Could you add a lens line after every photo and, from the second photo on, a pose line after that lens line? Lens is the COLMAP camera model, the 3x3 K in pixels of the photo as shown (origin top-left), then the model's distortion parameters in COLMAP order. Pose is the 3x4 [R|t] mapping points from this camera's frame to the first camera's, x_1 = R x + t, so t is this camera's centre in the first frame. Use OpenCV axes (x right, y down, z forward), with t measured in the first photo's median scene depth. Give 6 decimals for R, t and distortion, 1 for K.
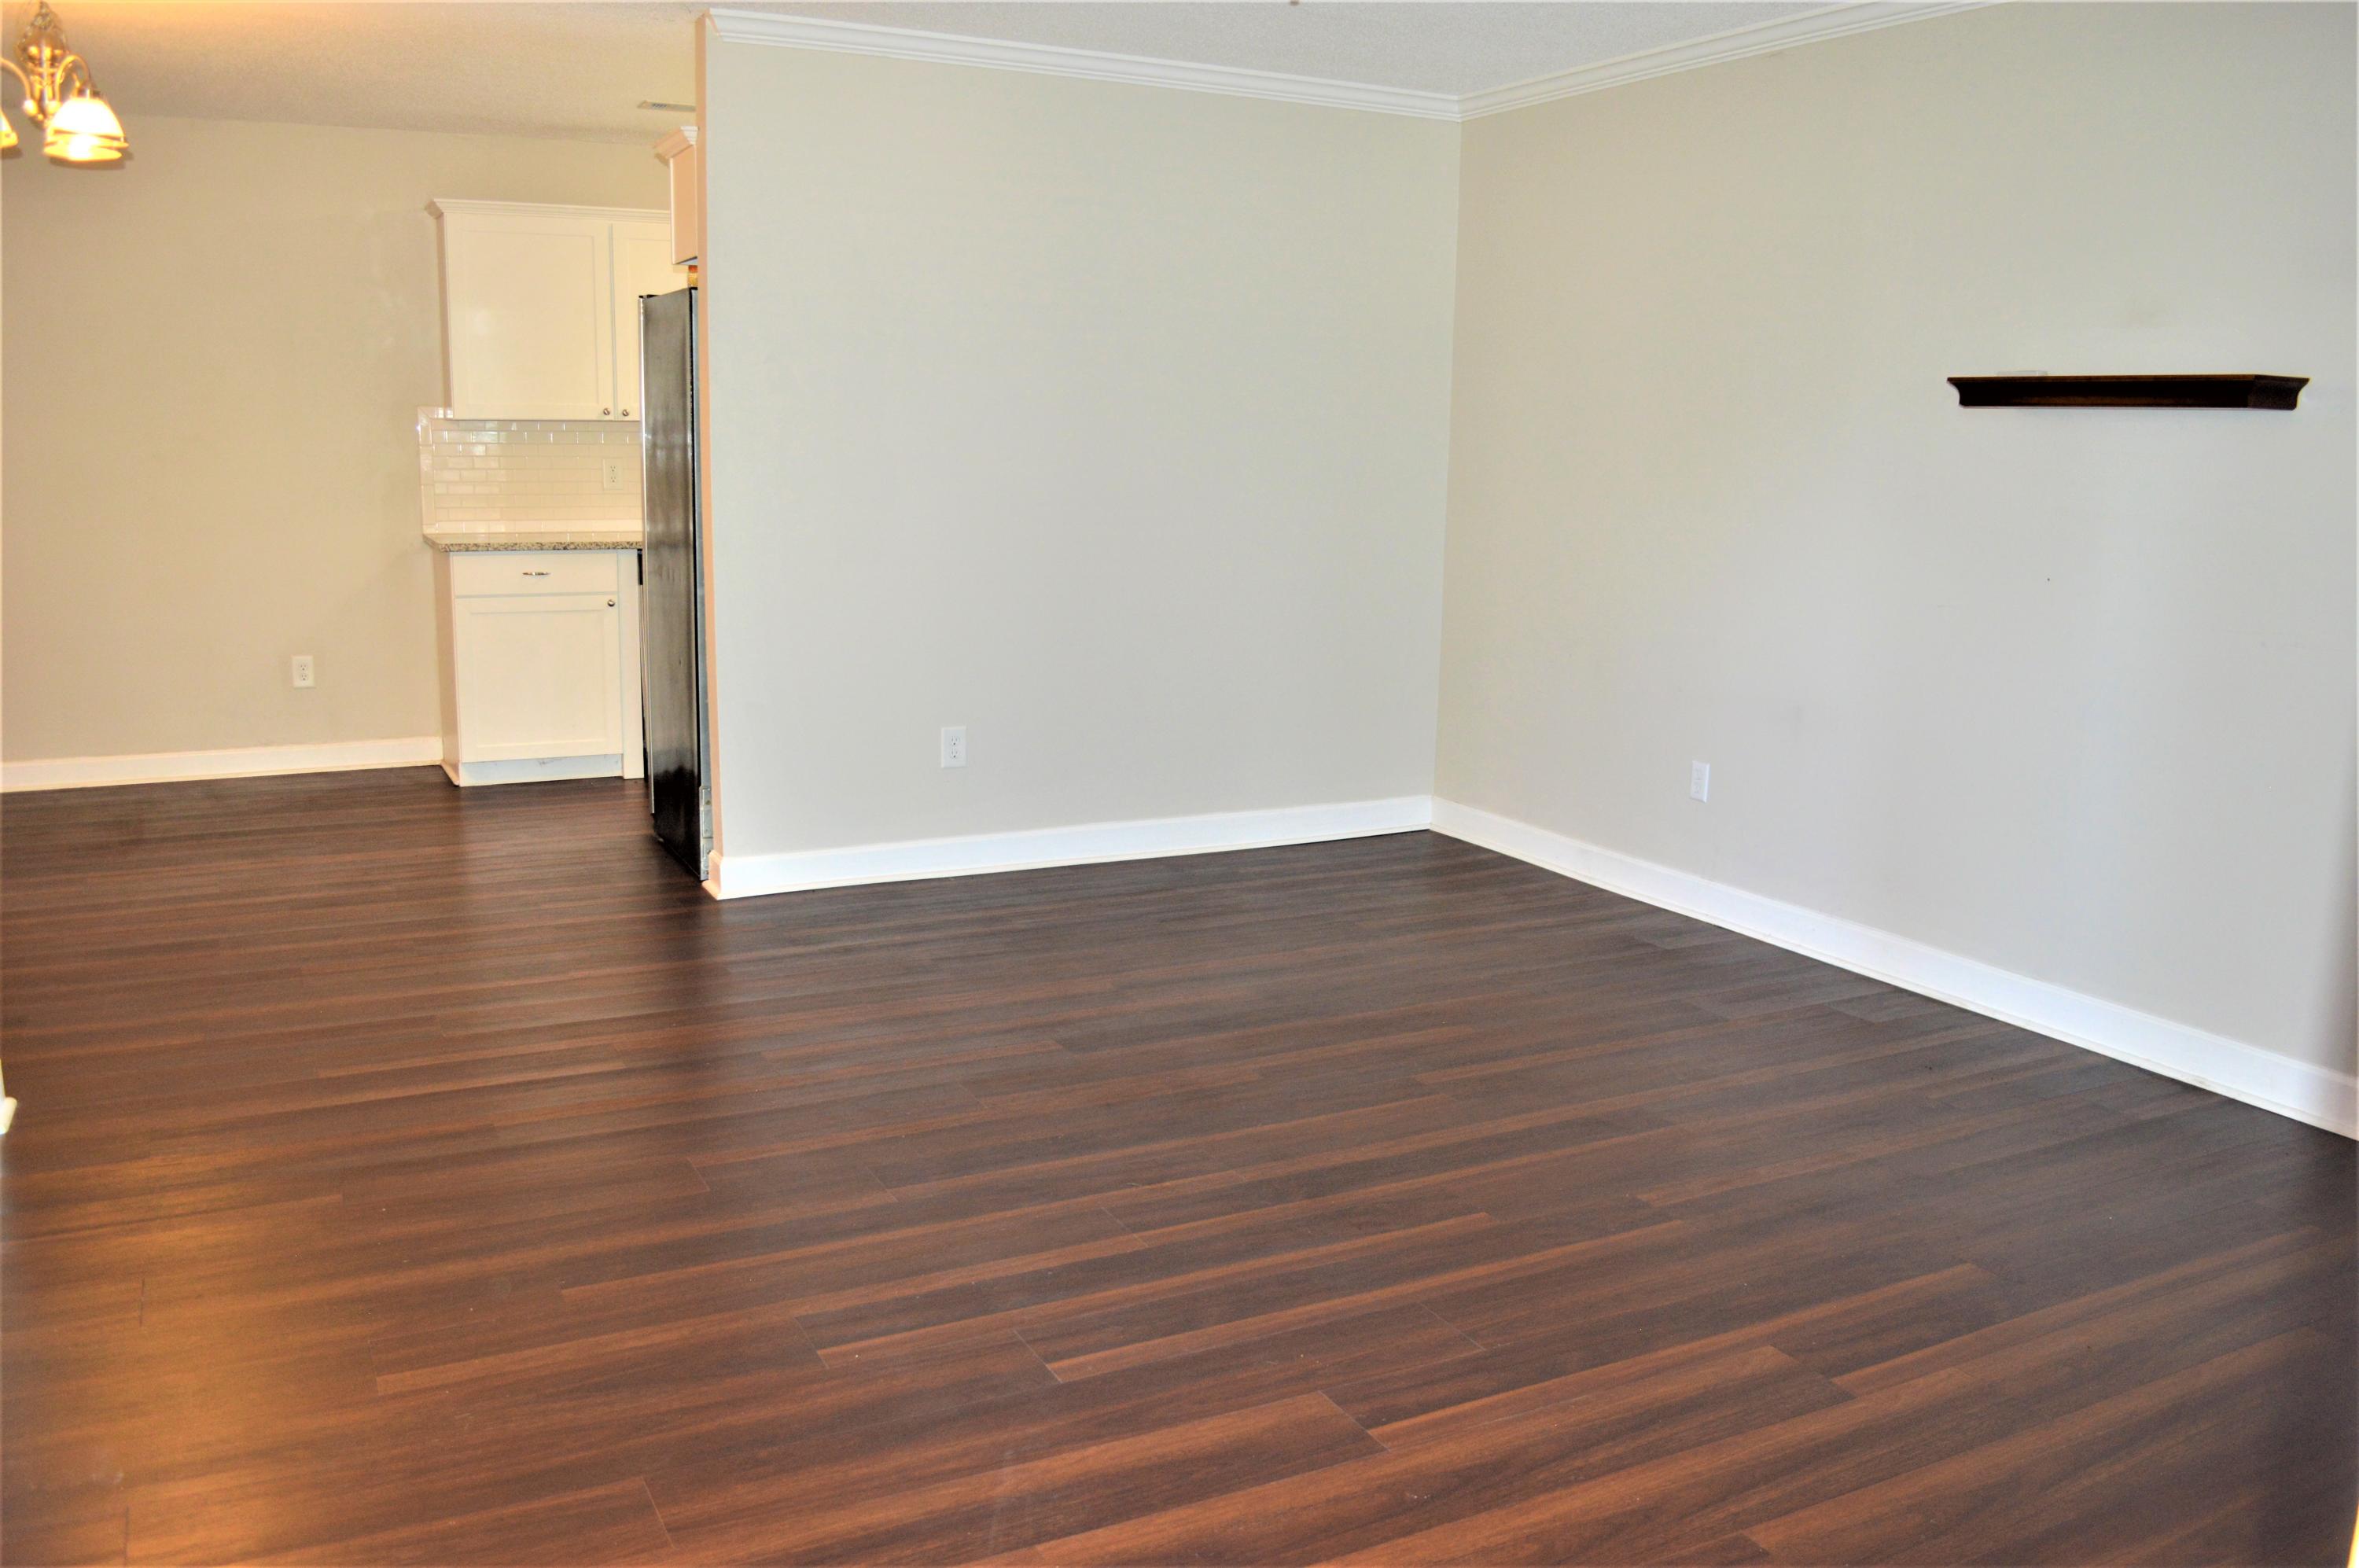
lens RADIAL K [[1883.4, 0, 1179.5], [0, 1883.4, 784.0], [0, 0, 1]] dist [-0.074018, -0.005988]
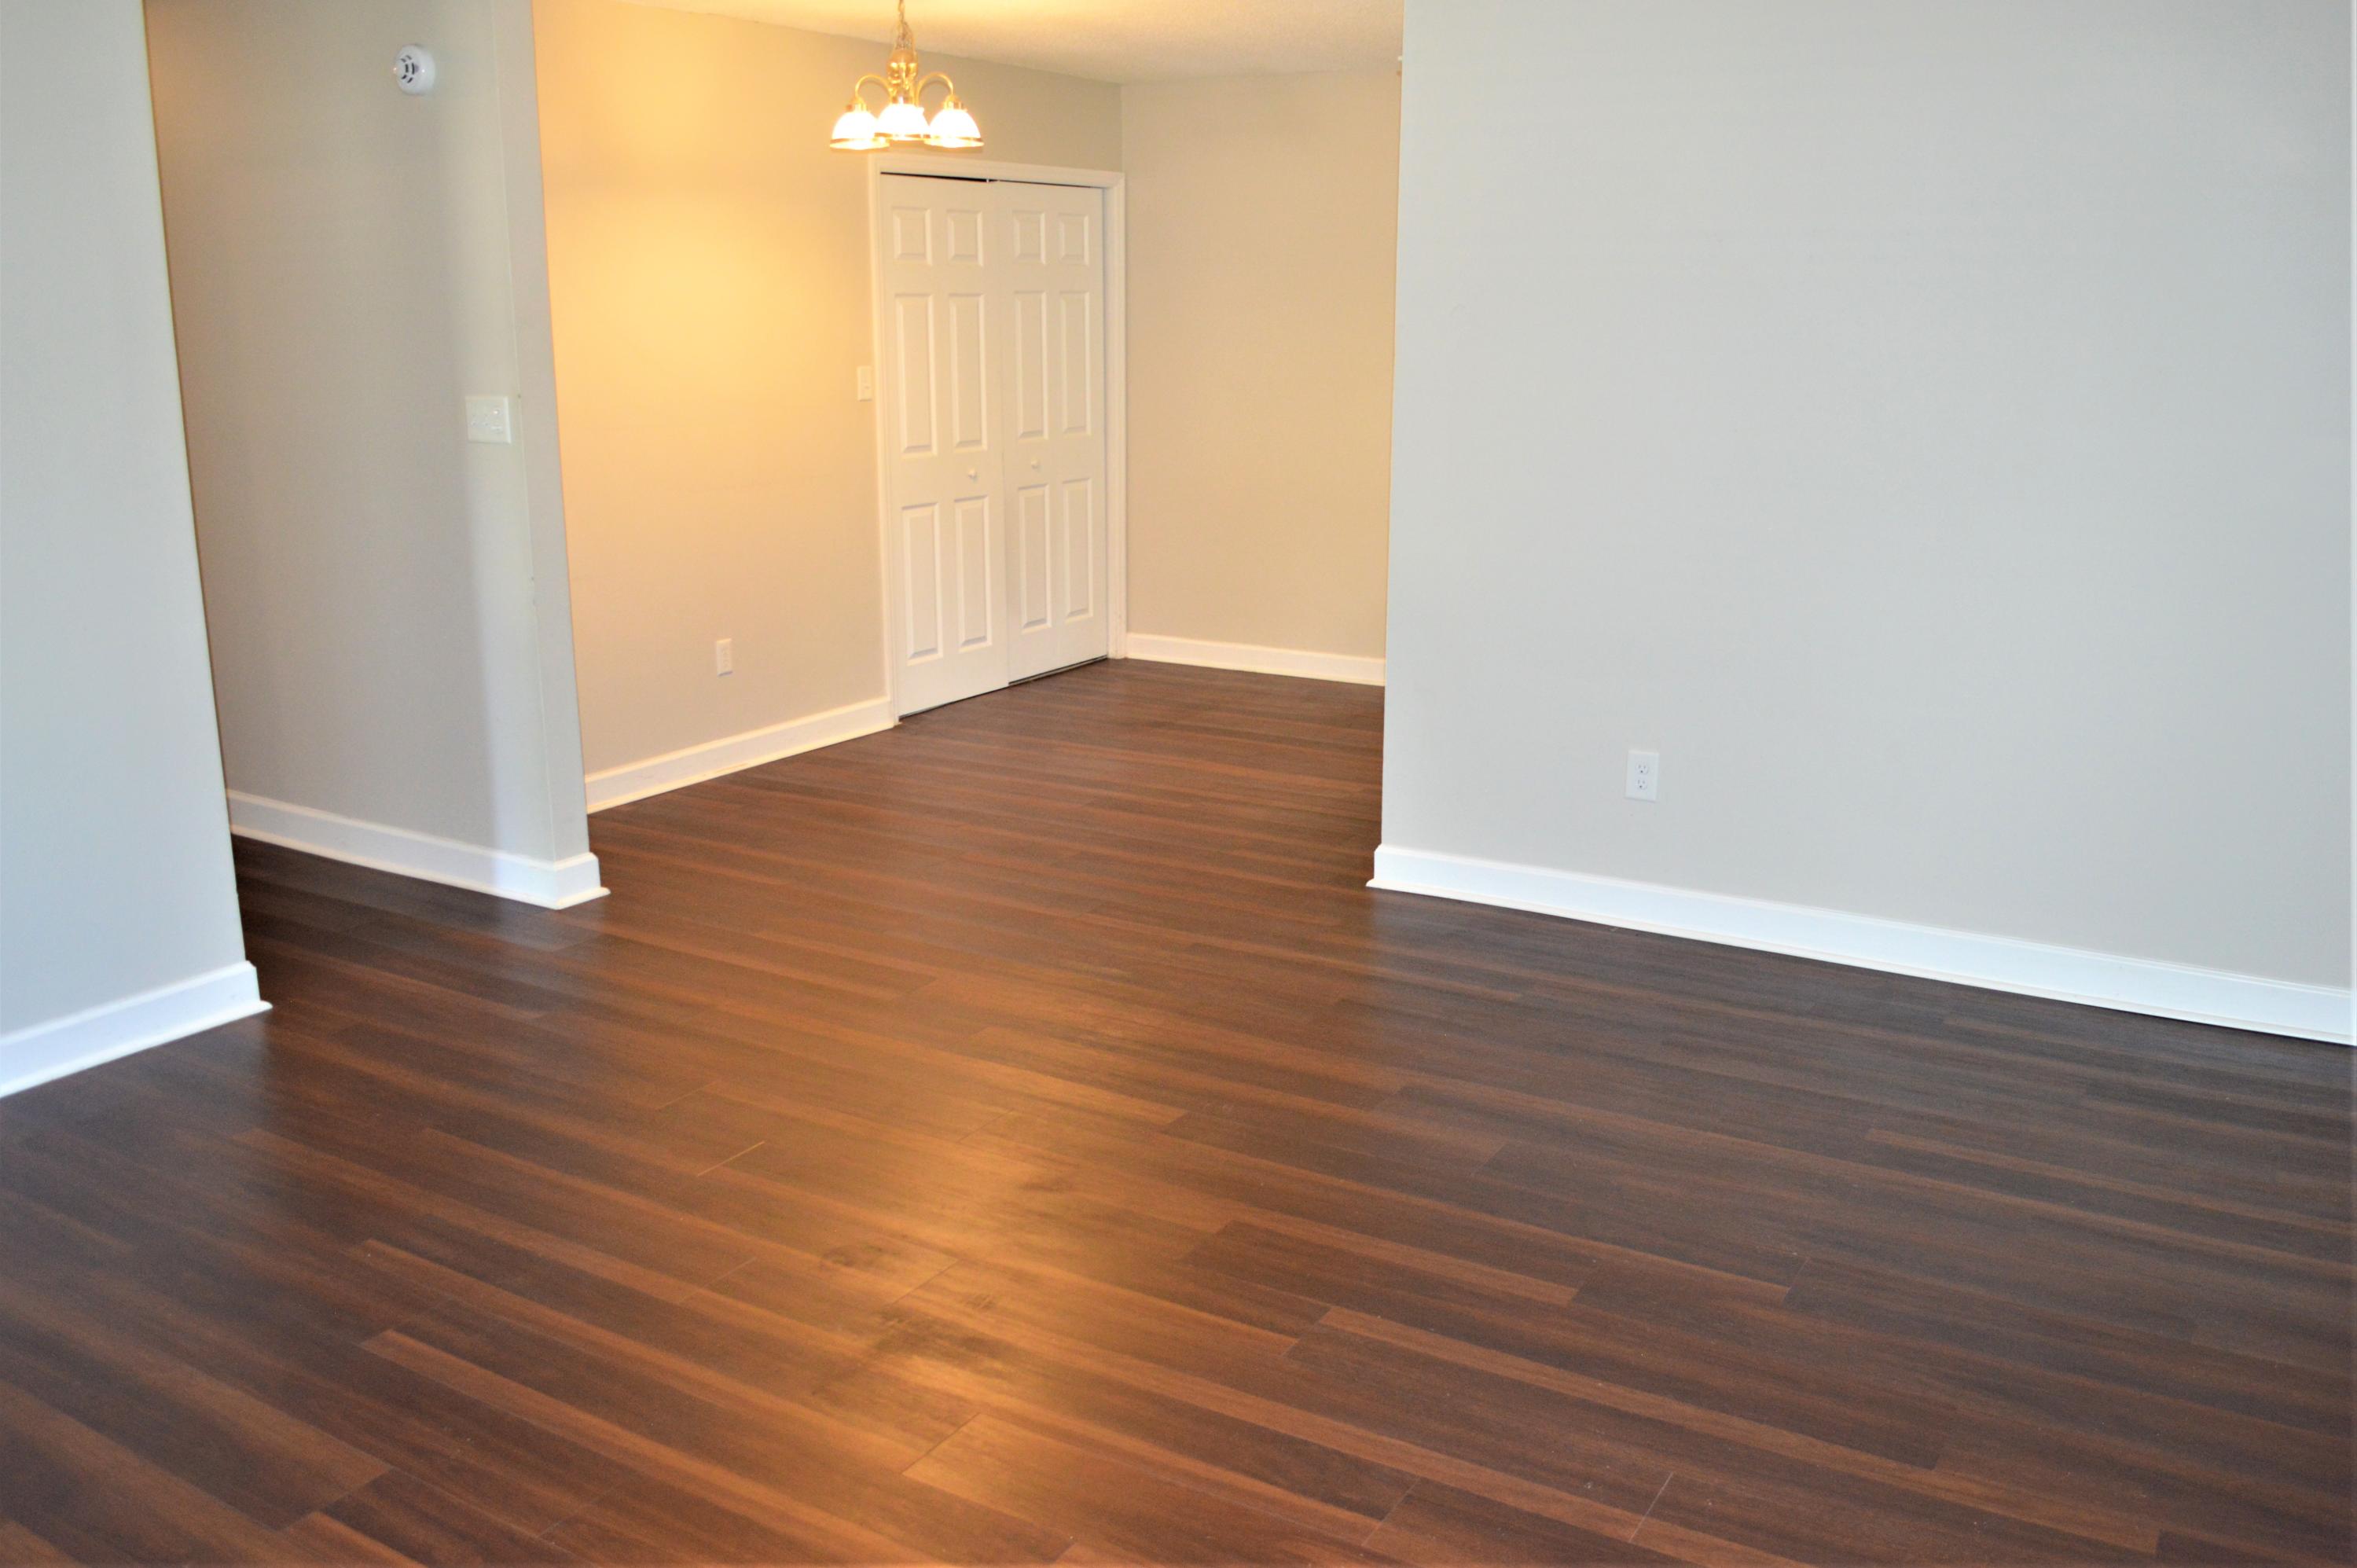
lens RADIAL K [[1945.8, 0, 1181.6], [0, 1945.8, 792.4], [0, 0, 1]] dist [-0.067188, -0.003332]
pose [[0.515311, 0.189792, -0.835723, 0.539216], [-0.143137, 0.980532, 0.134419, -0.107576], [0.844965, 0.050355, 0.532445, 0.415767]]
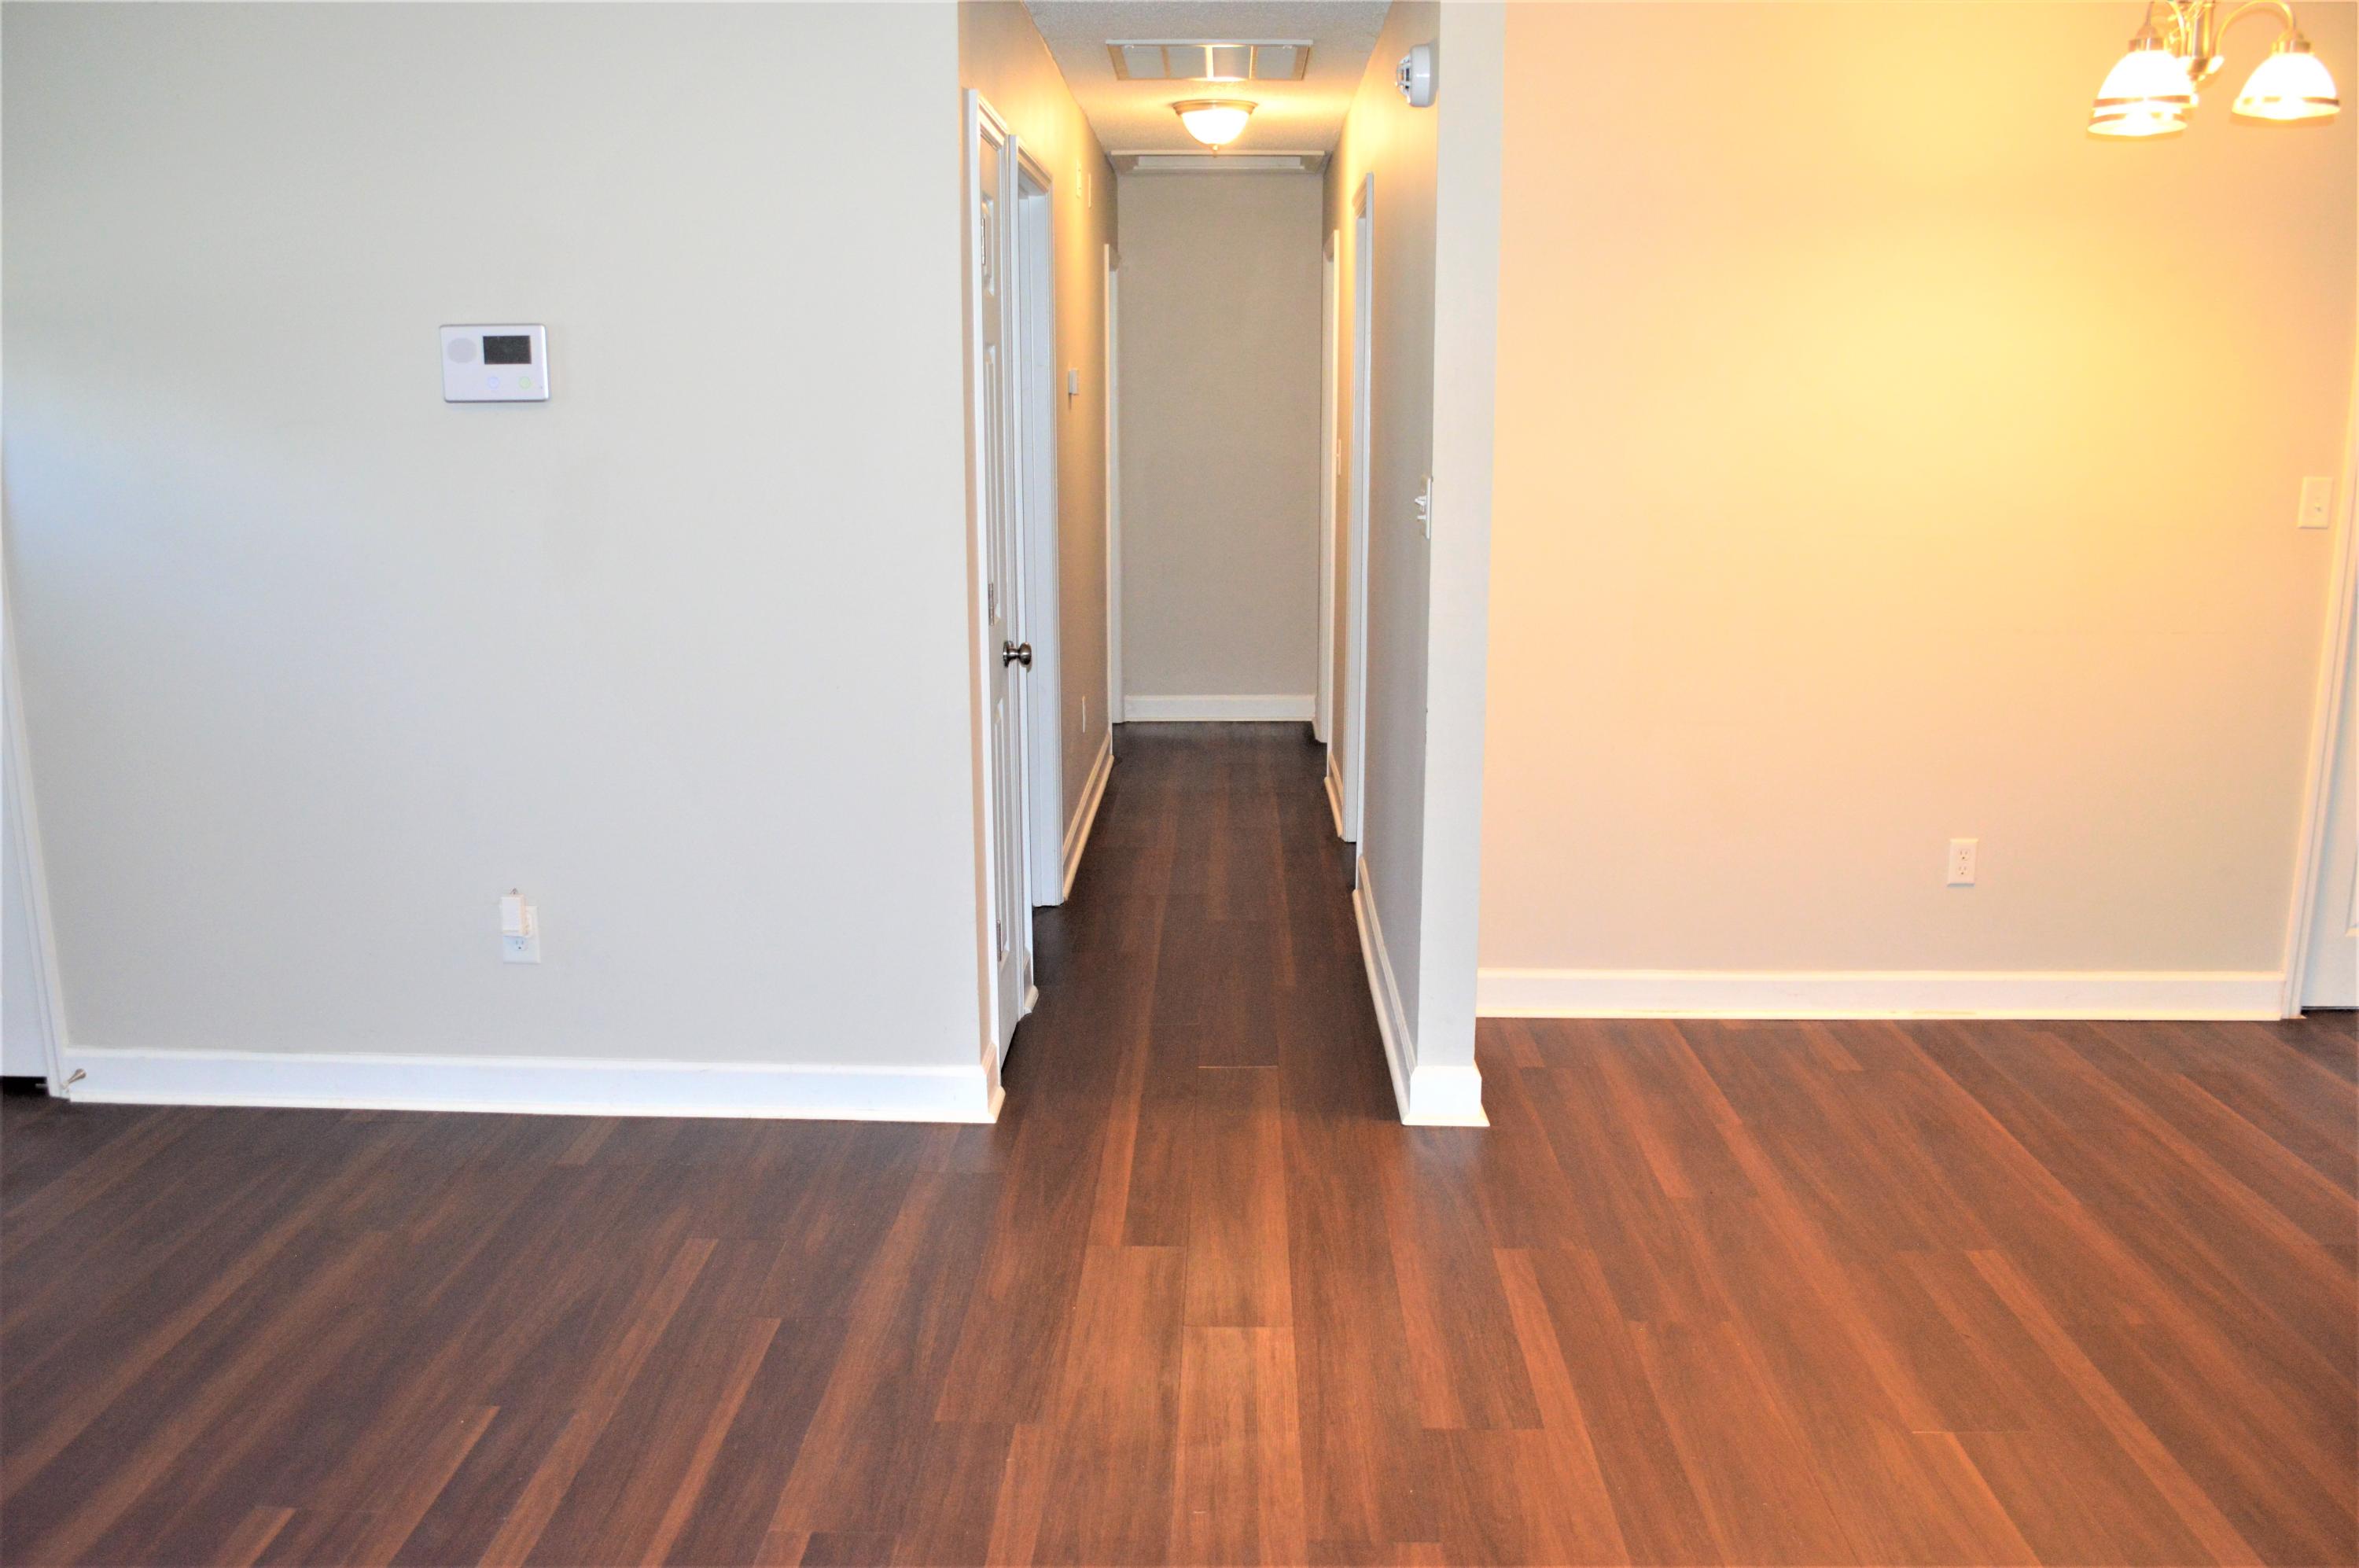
lens RADIAL K [[1883.4, 0, 1179.5], [0, 1883.4, 784.0], [0, 0, 1]] dist [-0.074018, -0.005988]
pose [[-0.488819, 0.154872, -0.858528, 0.234539], [-0.167513, 0.949140, 0.266595, -0.187322], [0.856151, 0.274132, -0.438015, 0.890954]]
